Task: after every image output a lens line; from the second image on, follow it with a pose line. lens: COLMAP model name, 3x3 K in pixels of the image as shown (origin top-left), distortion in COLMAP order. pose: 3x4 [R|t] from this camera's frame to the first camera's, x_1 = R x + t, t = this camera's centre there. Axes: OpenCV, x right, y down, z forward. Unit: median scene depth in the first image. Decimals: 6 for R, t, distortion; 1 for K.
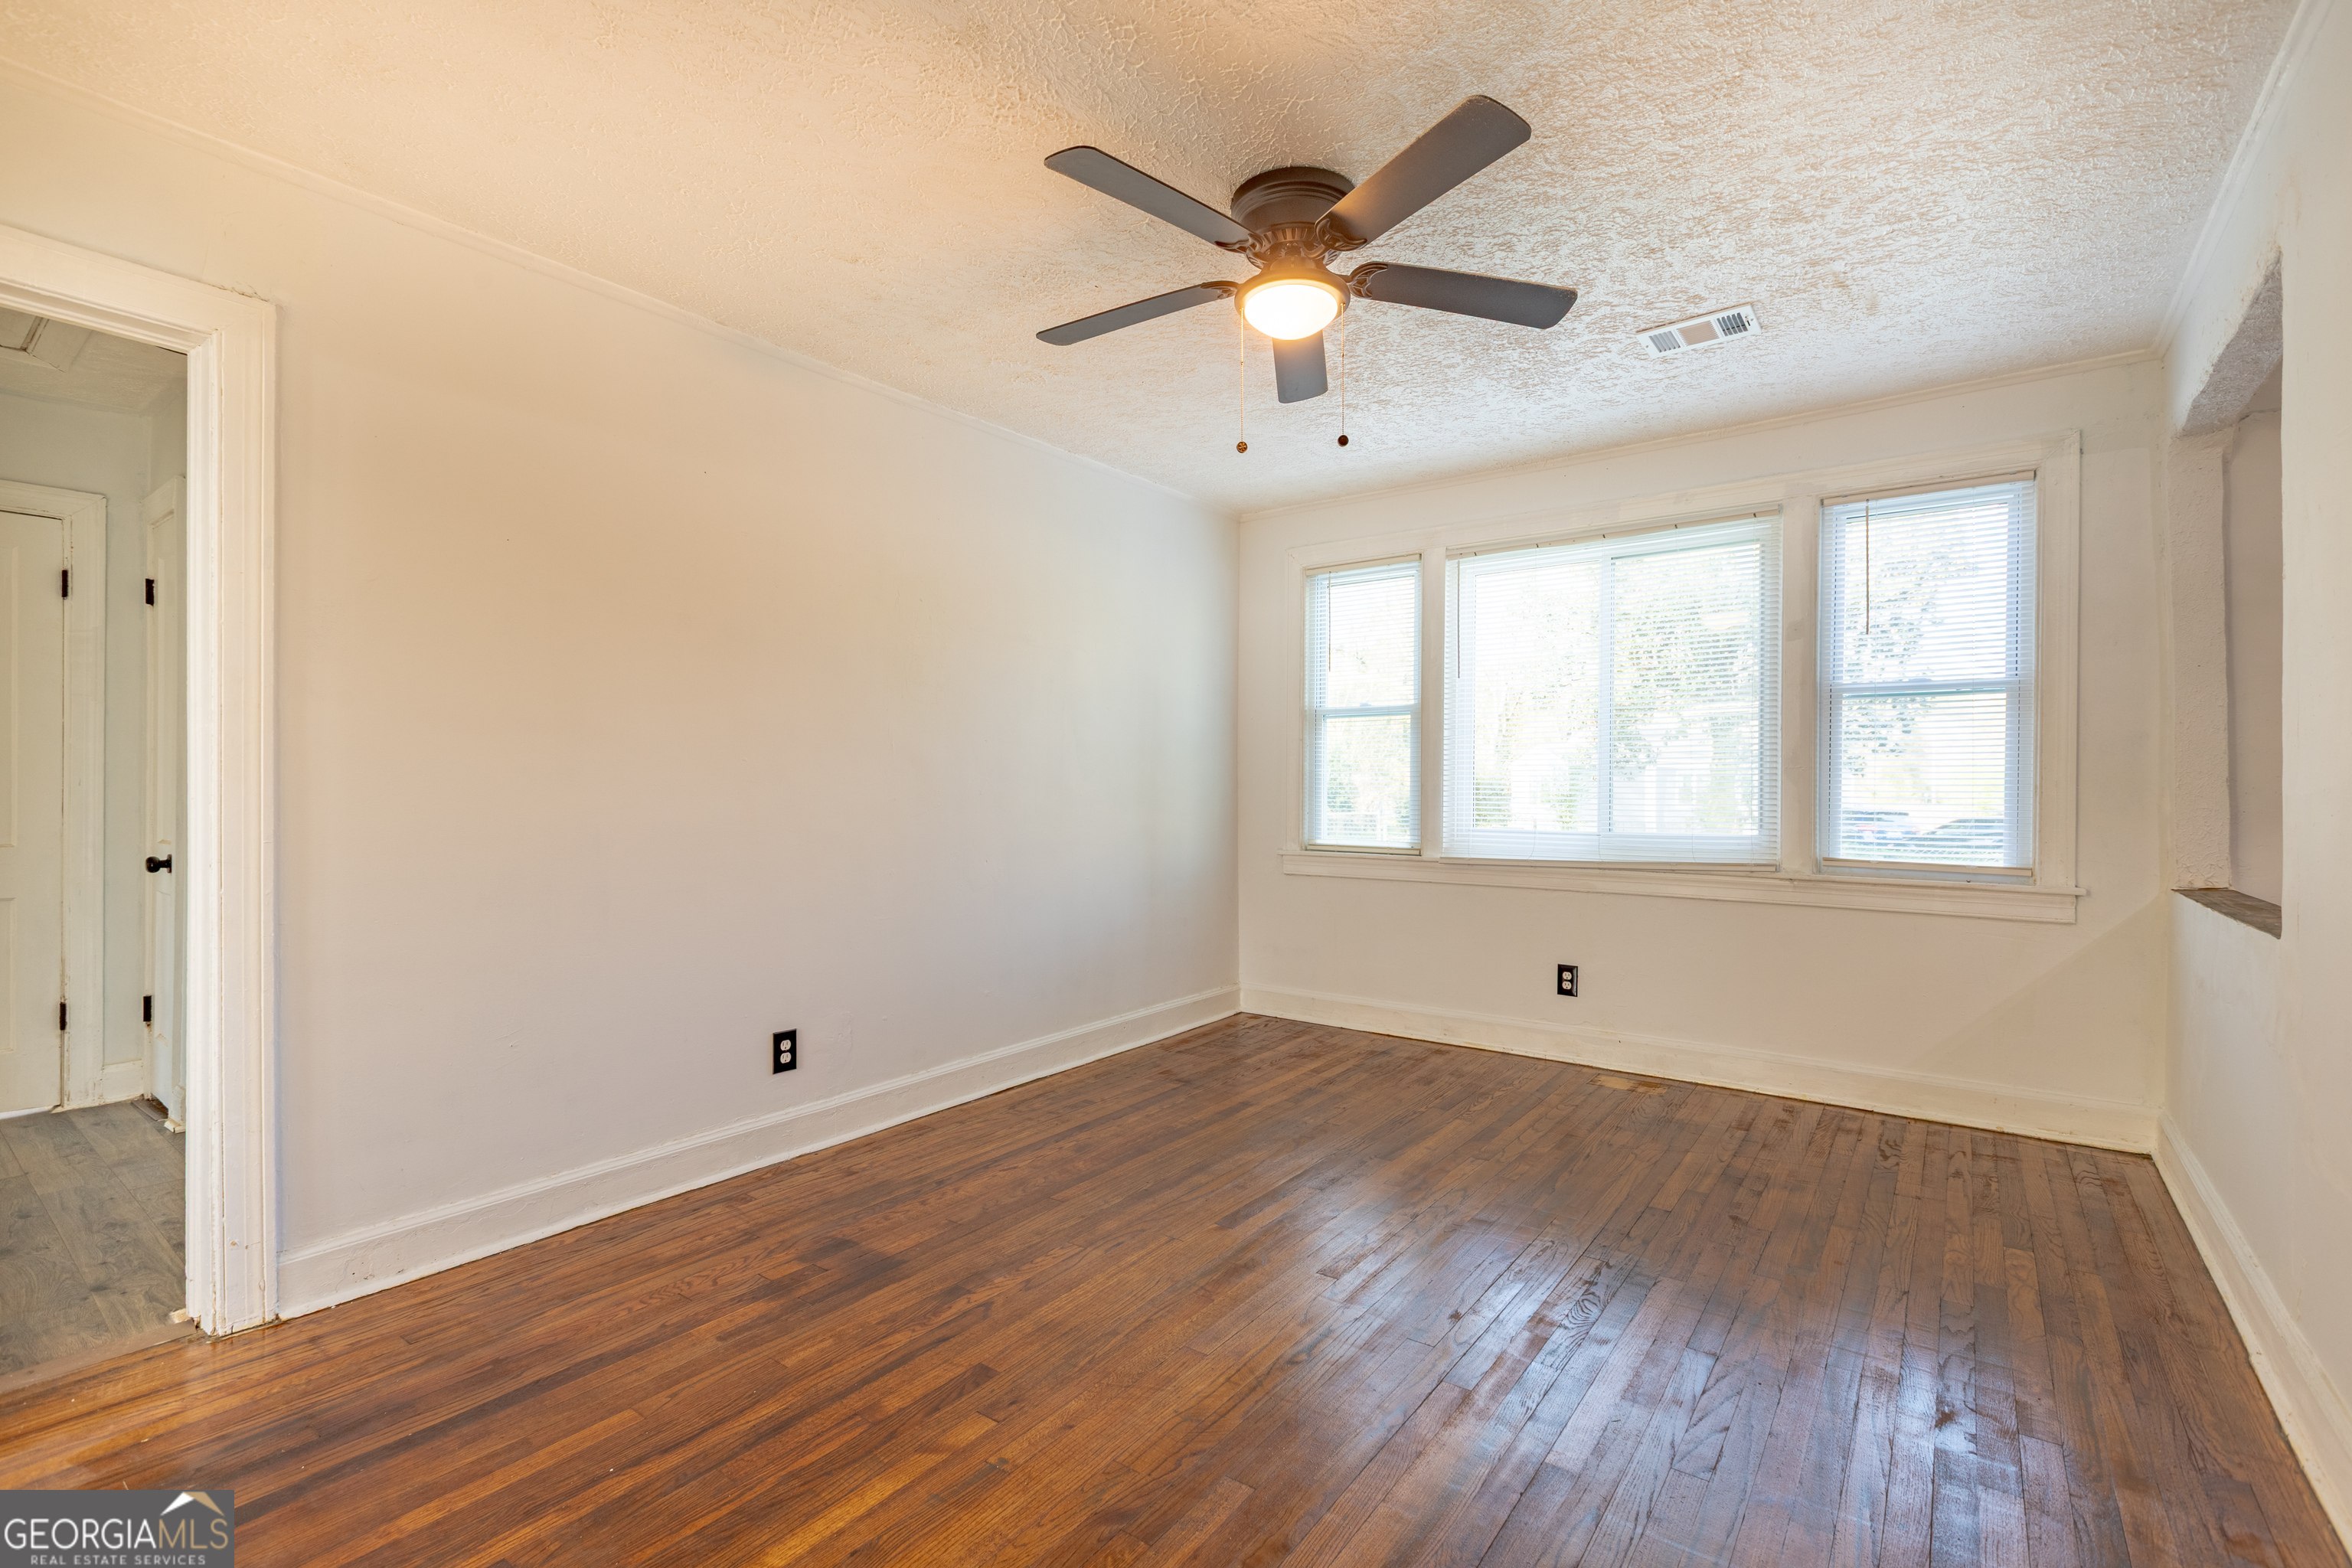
lens RADIAL K [[1058.5, 0, 1170.7], [0, 1058.5, 784.7], [0, 0, 1]] dist [0.000619, -0.000153]
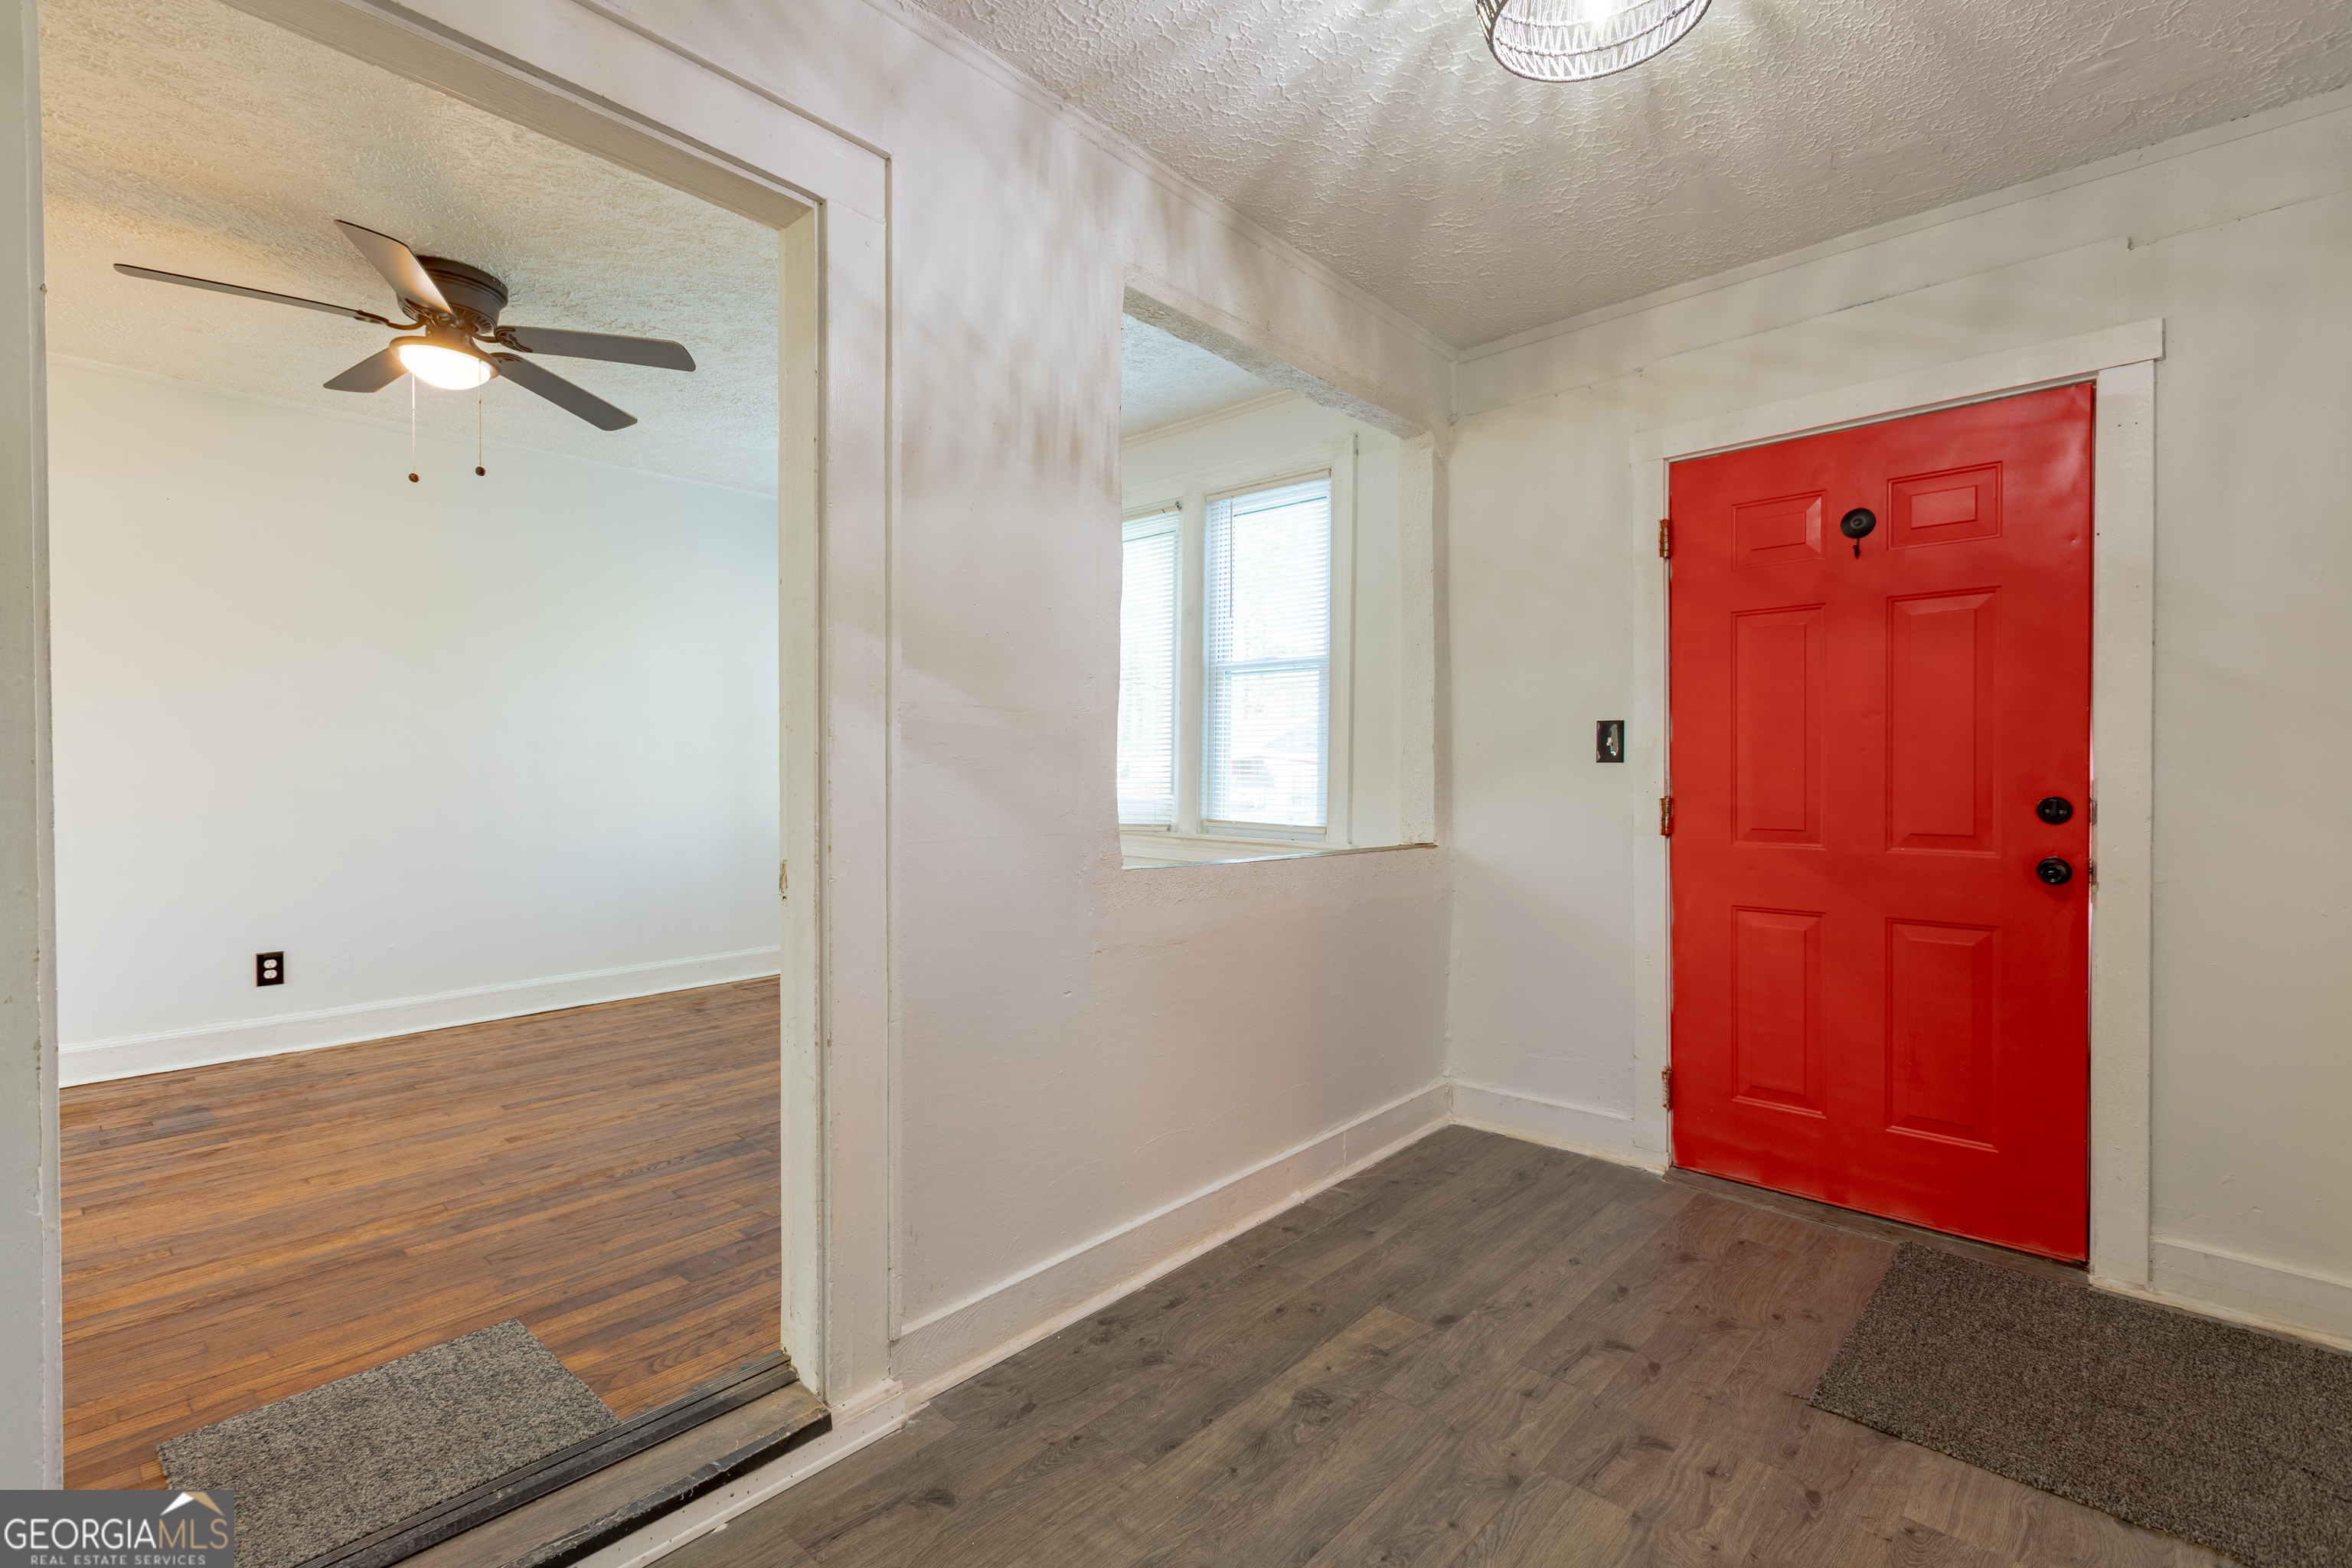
lens RADIAL K [[1052.6, 0, 1162.8], [0, 1052.6, 780.9], [0, 0, 1]] dist [0.002615, -0.001399]
pose [[0.996106, 0.001375, -0.088157, 0.663732], [-0.000018, 0.999881, 0.015395, 0.011672], [0.088168, -0.015333, 0.995988, -0.109214]]
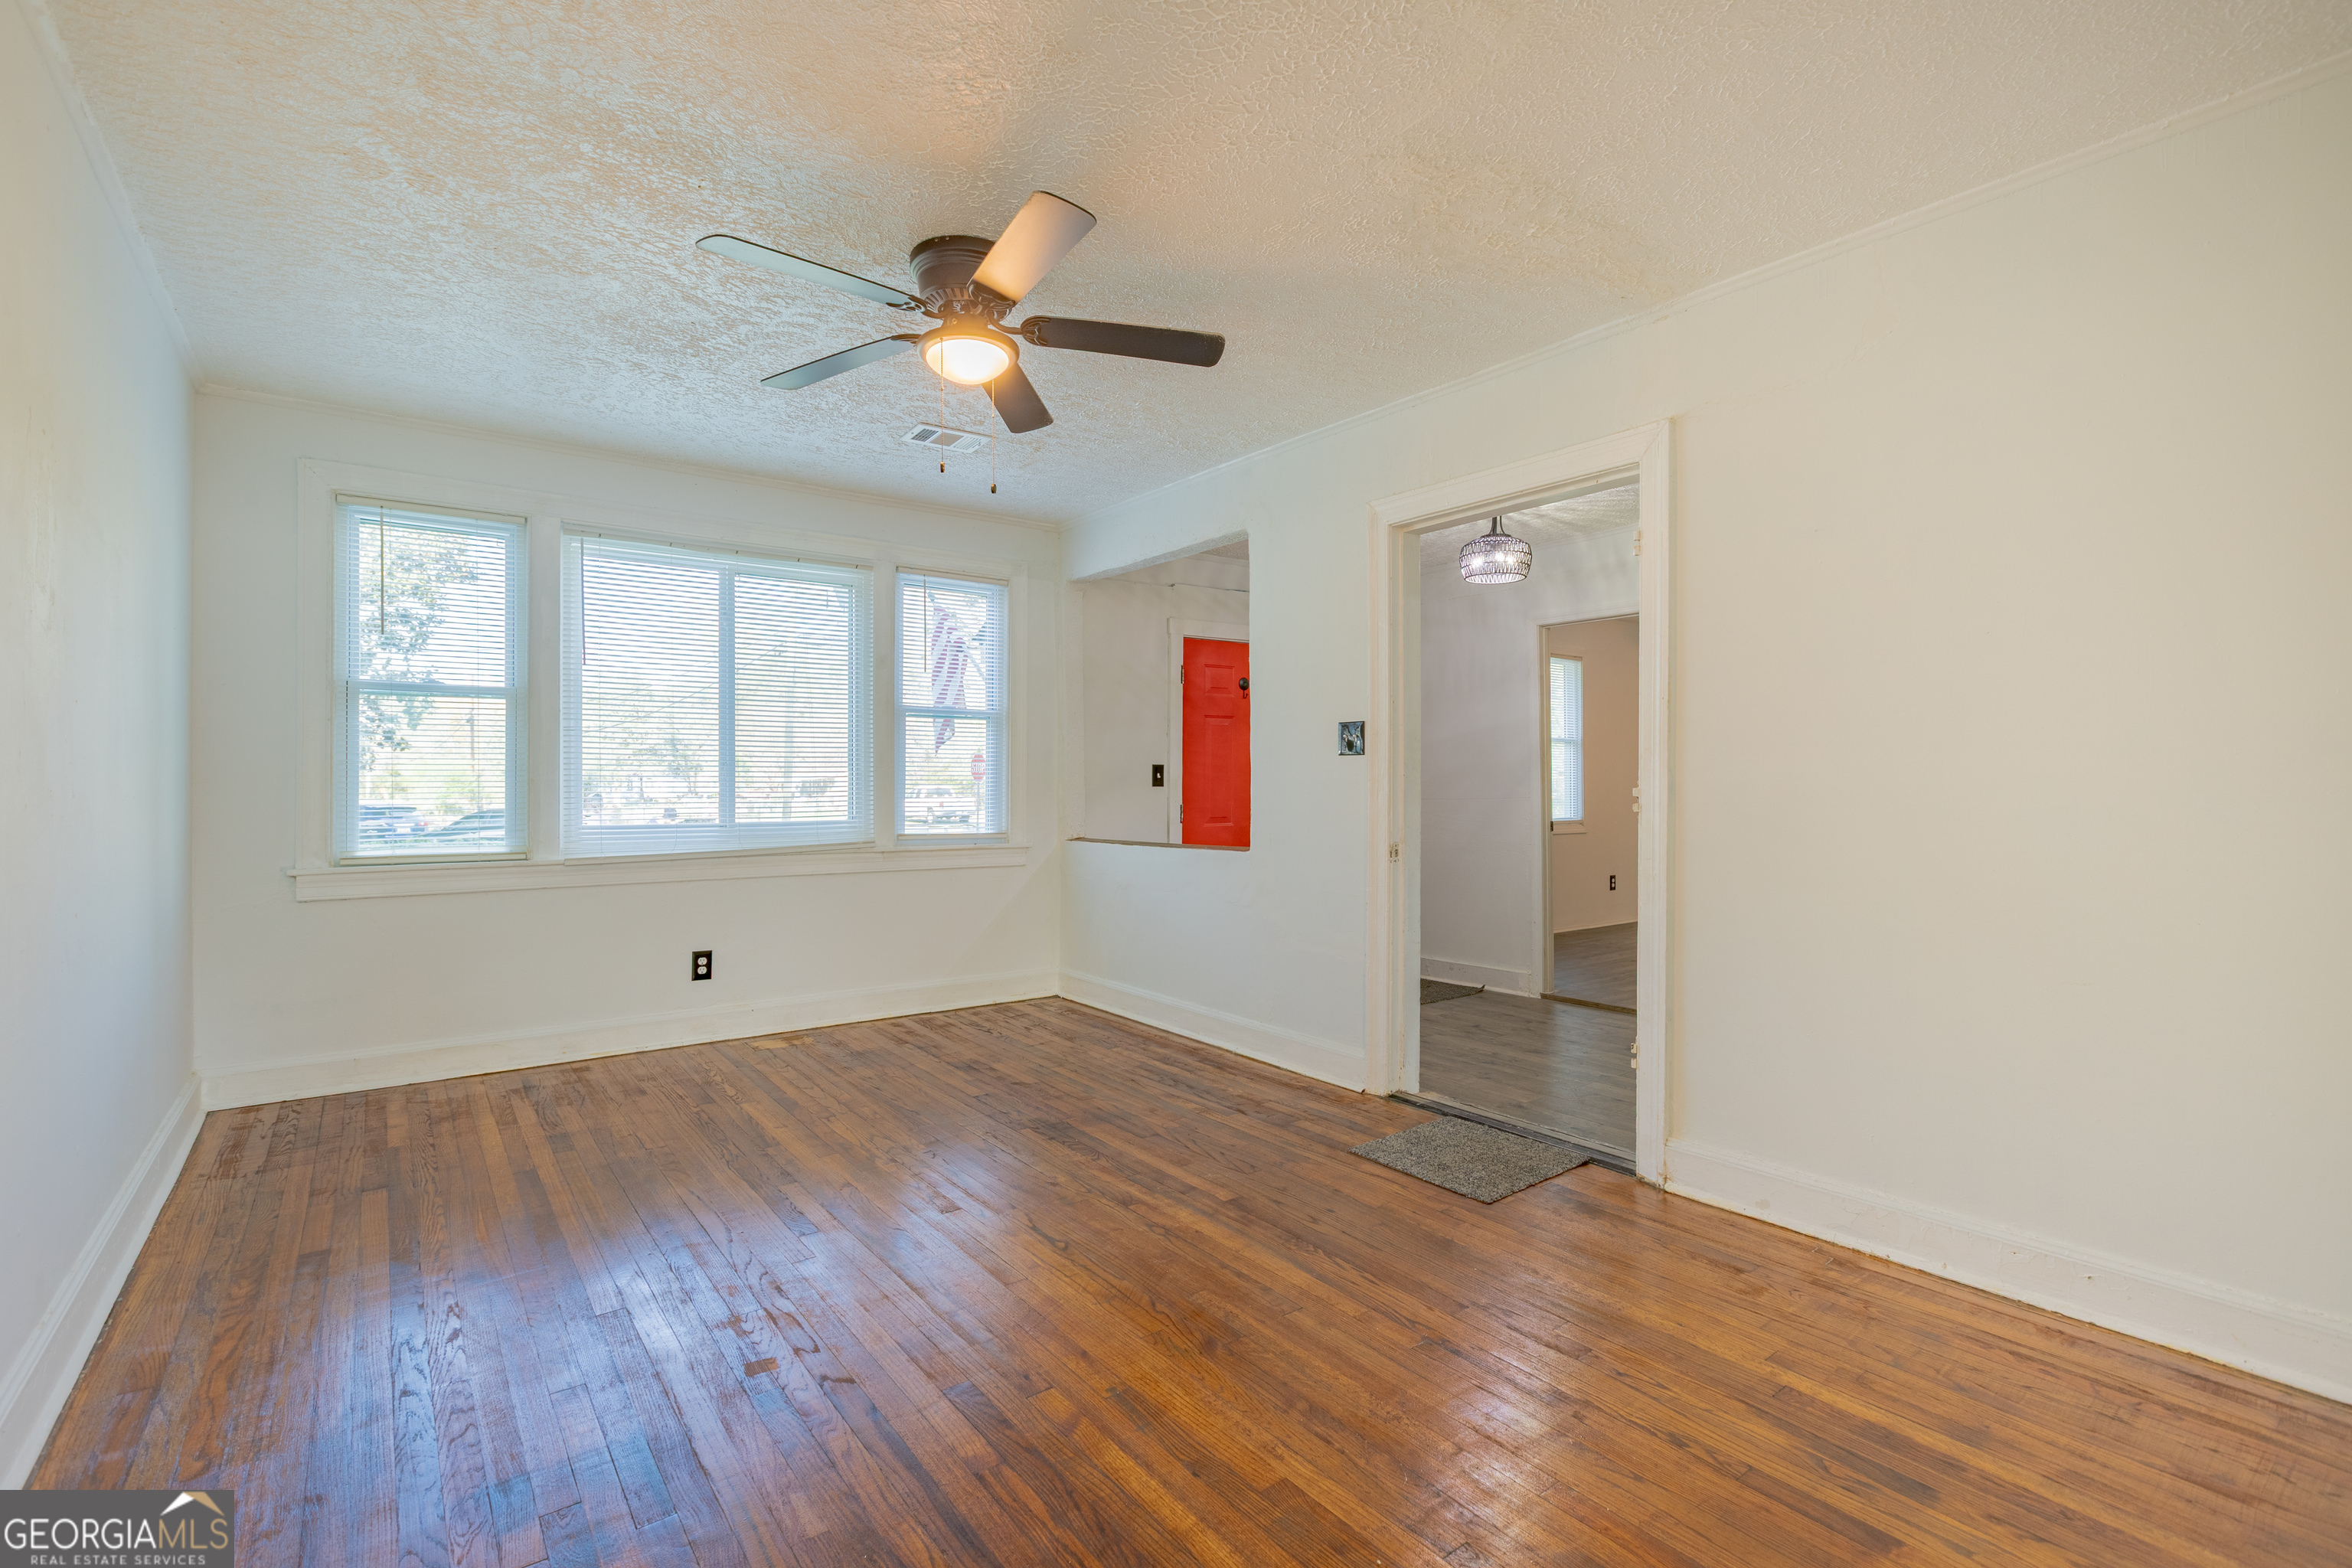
lens RADIAL K [[1052.6, 0, 1162.8], [0, 1052.6, 780.9], [0, 0, 1]] dist [0.002615, -0.001399]
pose [[0.282664, -0.000500, 0.959219, -0.562644], [-0.000926, 0.999999, 0.000794, 0.000056], [-0.959218, -0.001113, 0.282664, 0.298171]]
